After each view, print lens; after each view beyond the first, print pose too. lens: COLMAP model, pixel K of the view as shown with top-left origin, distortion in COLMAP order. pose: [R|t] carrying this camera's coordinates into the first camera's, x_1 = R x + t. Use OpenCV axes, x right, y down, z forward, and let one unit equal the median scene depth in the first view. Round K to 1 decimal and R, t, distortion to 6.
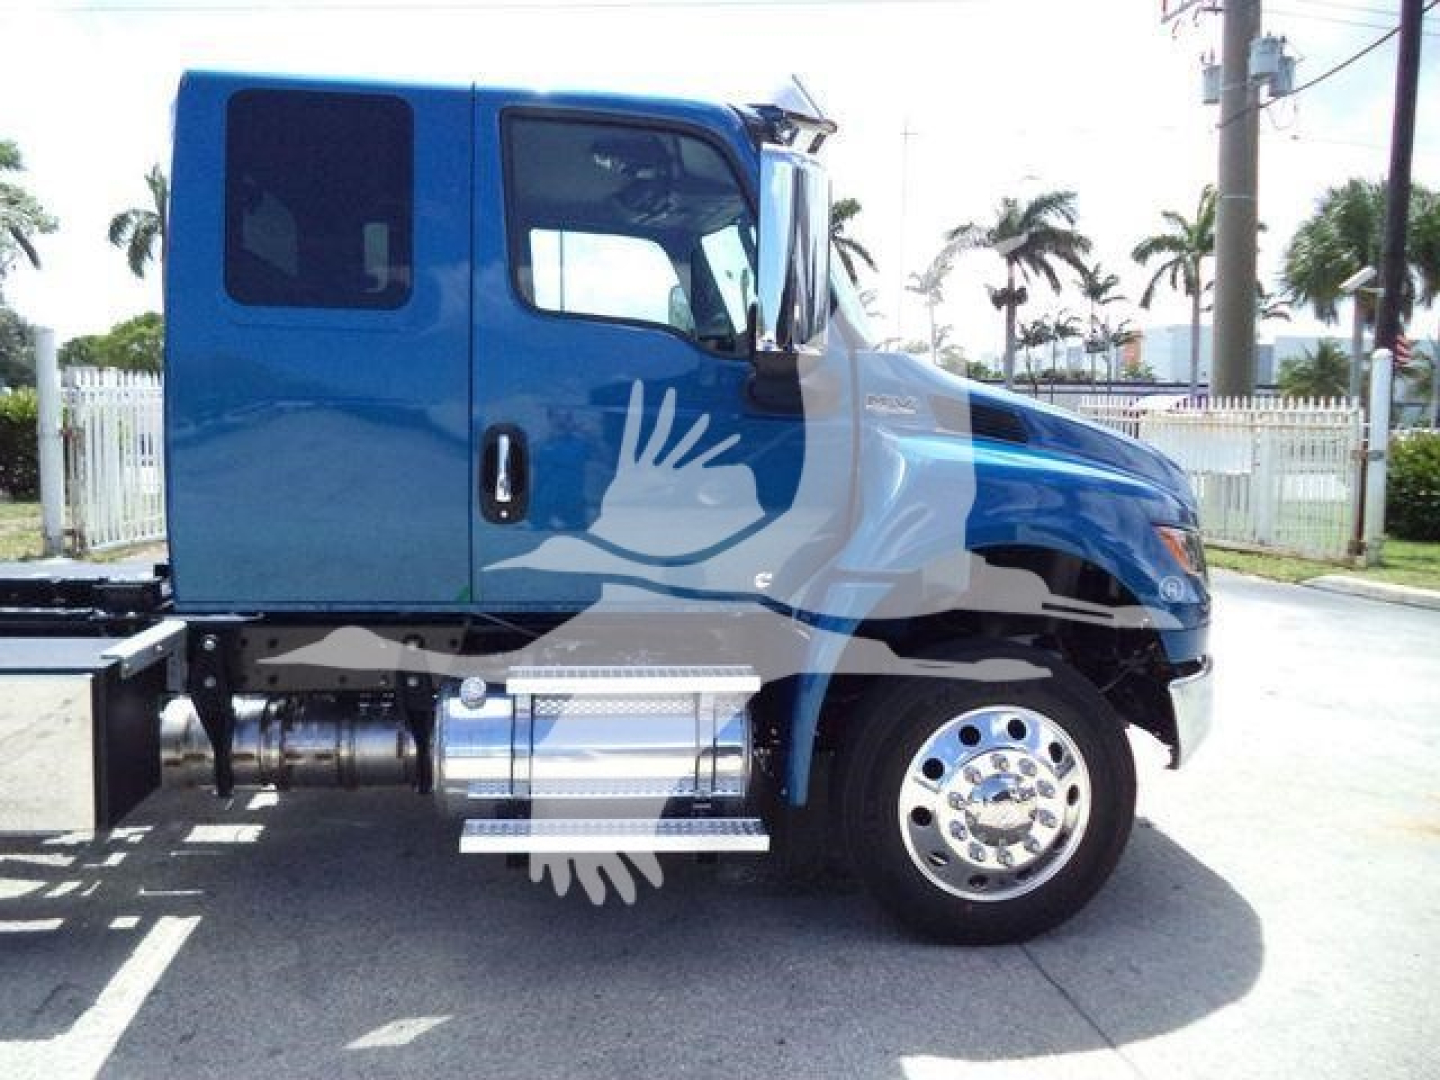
lens RADIAL K [[1170.9, 0, 729.1], [0, 1170.9, 565.2], [0, 0, 1]] dist [-0.029795, 0.004475]
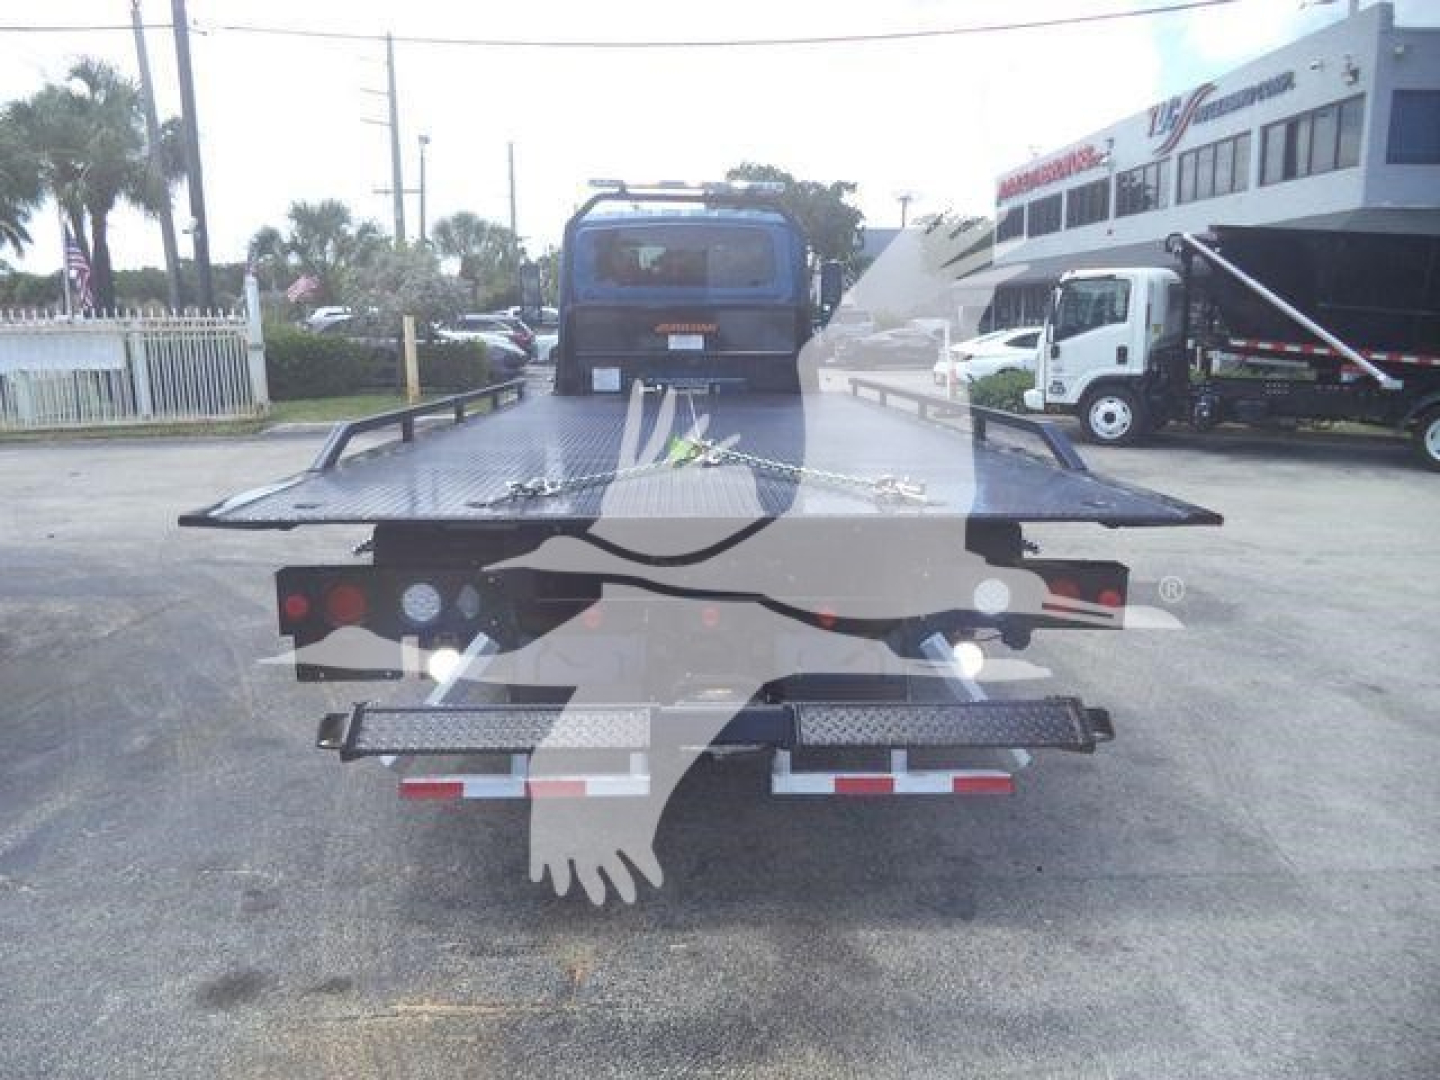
lens RADIAL K [[1170.9, 0, 716.5], [0, 1170.9, 540.1], [0, 0, 1]] dist [-0.029795, 0.004475]
pose [[0.115223, -0.200826, 0.972827, -0.178023], [0.132339, 0.973723, 0.185336, -0.010044], [-0.984485, 0.107388, 0.138772, 0.042181]]
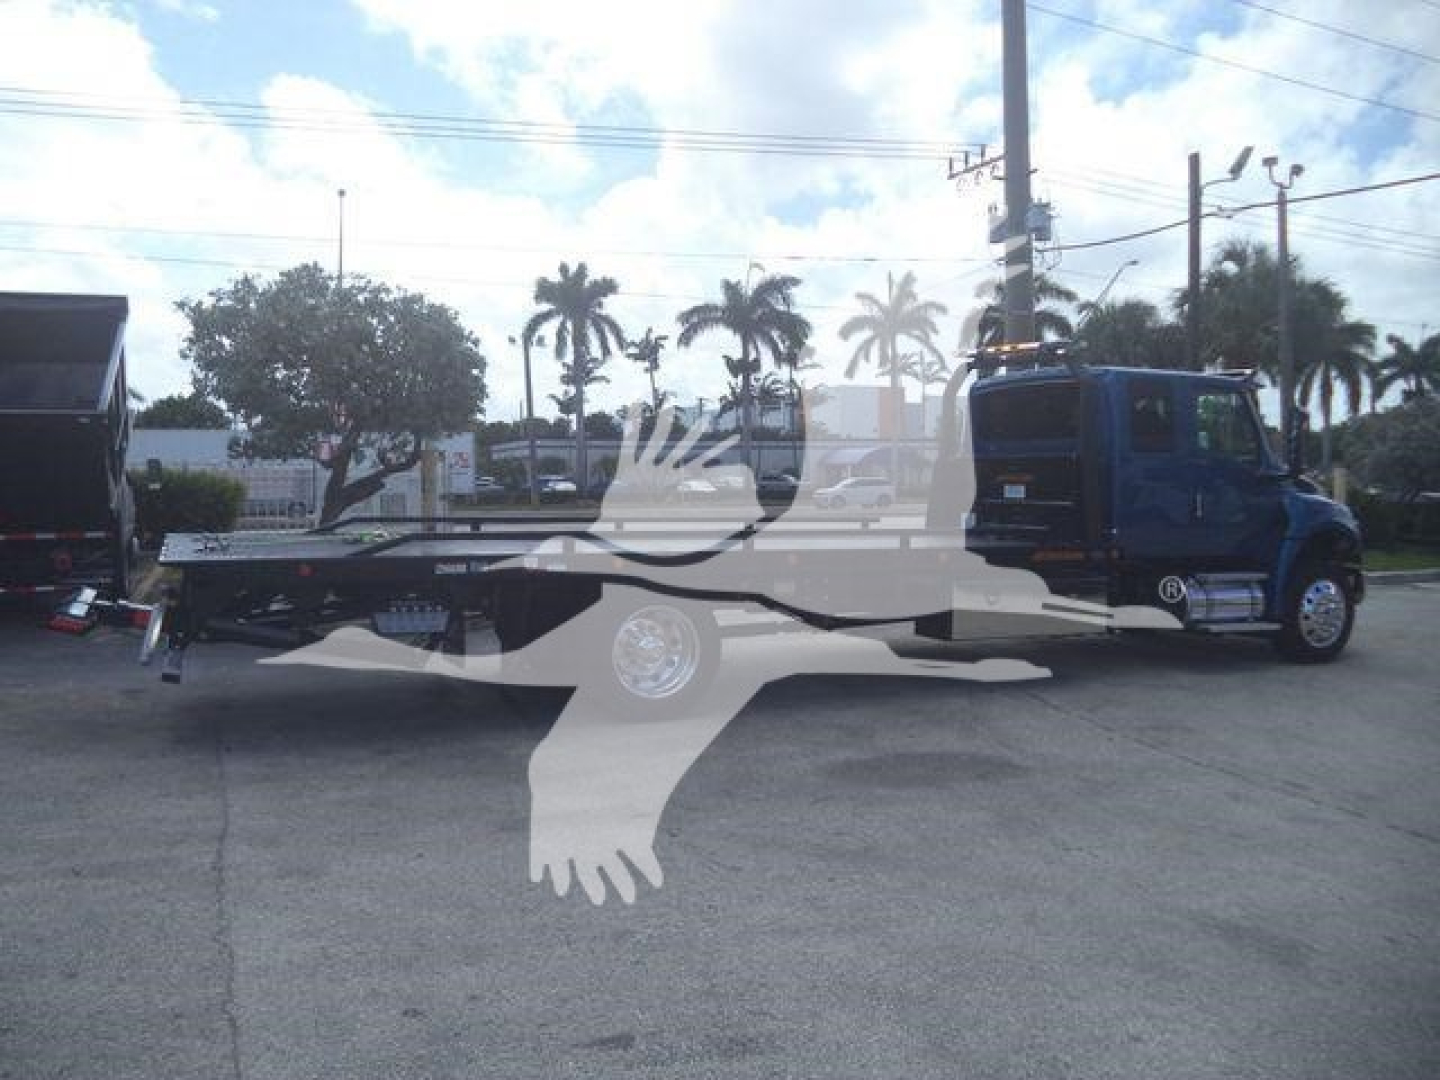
lens RADIAL K [[1170.9, 0, 735.2], [0, 1170.9, 547.6], [0, 0, 1]] dist [-0.029795, 0.004475]
pose [[0.954206, -0.035603, 0.297025, -0.113856], [0.053618, 0.997169, -0.052722, 0.006453], [-0.294307, 0.066233, 0.953413, -0.075875]]
